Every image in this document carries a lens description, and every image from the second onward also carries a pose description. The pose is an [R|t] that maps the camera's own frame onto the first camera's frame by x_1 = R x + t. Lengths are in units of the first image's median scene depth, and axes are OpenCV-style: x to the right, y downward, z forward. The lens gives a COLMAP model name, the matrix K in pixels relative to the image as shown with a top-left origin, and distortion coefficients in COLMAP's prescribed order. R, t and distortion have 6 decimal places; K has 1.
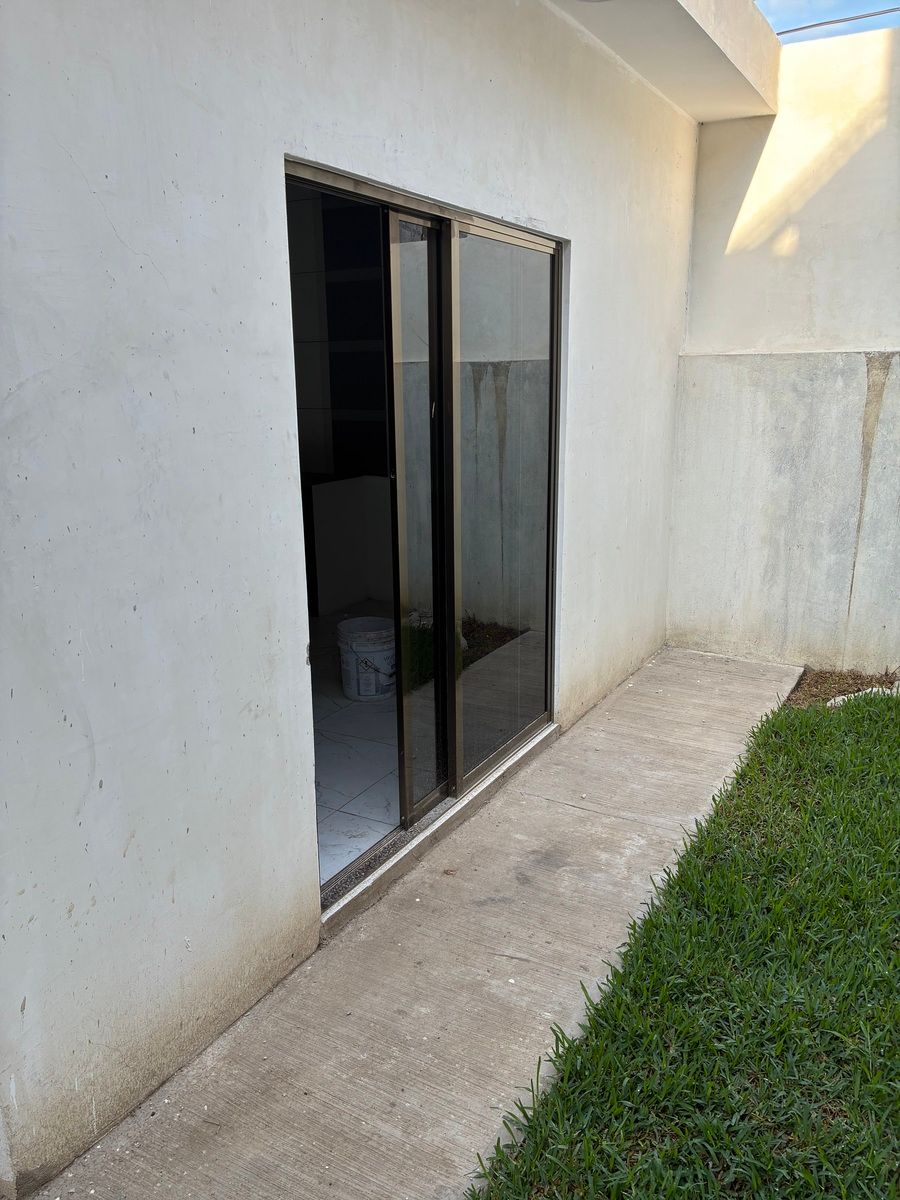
lens RADIAL K [[912.0, 0, 447.3], [0, 912.0, 604.4], [0, 0, 1]] dist [0.056832, -0.062132]
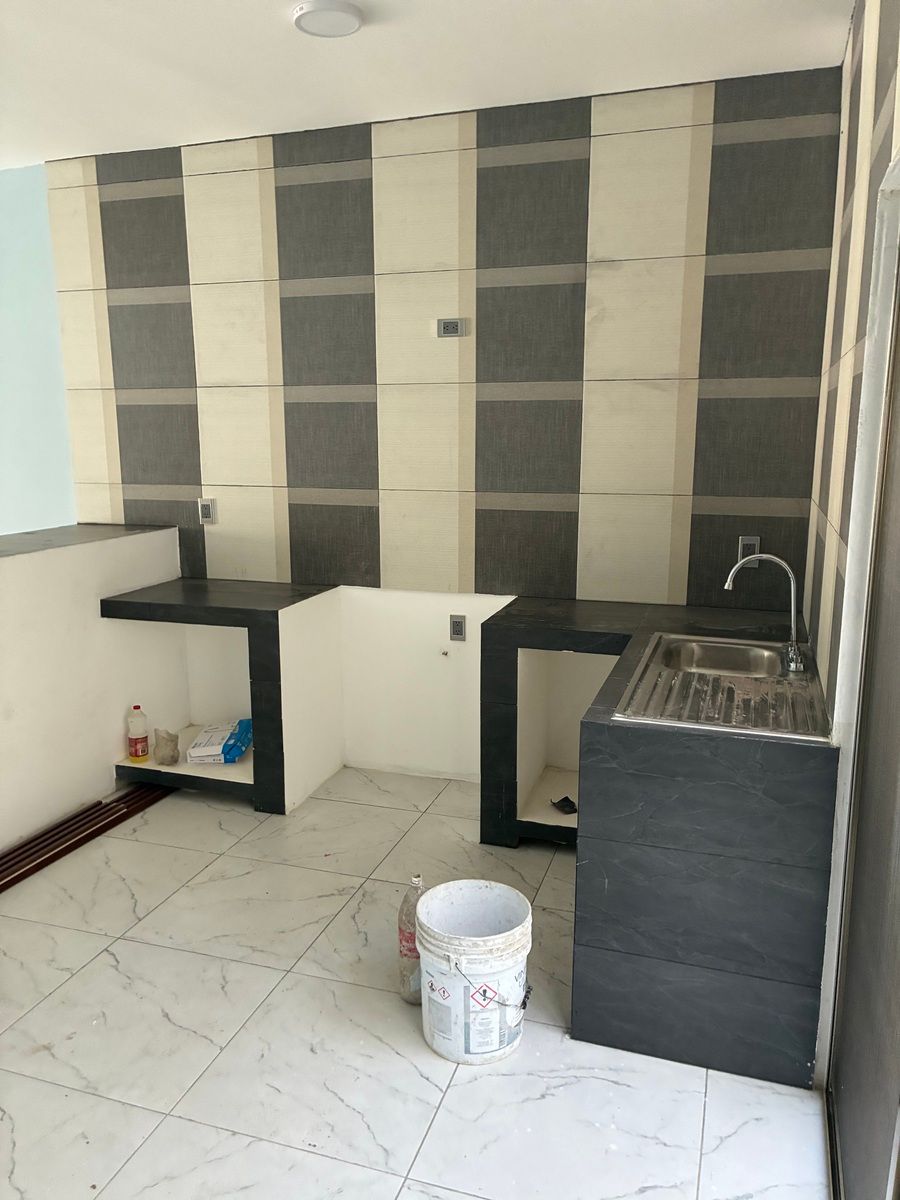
lens RADIAL K [[912.0, 0, 447.7], [0, 912.0, 601.2], [0, 0, 1]] dist [0.056832, -0.062132]
pose [[0.981635, -0.030934, 0.188244, -0.183881], [0.042301, 0.997496, -0.056670, -0.117319], [-0.186020, 0.063592, 0.980486, 0.442703]]
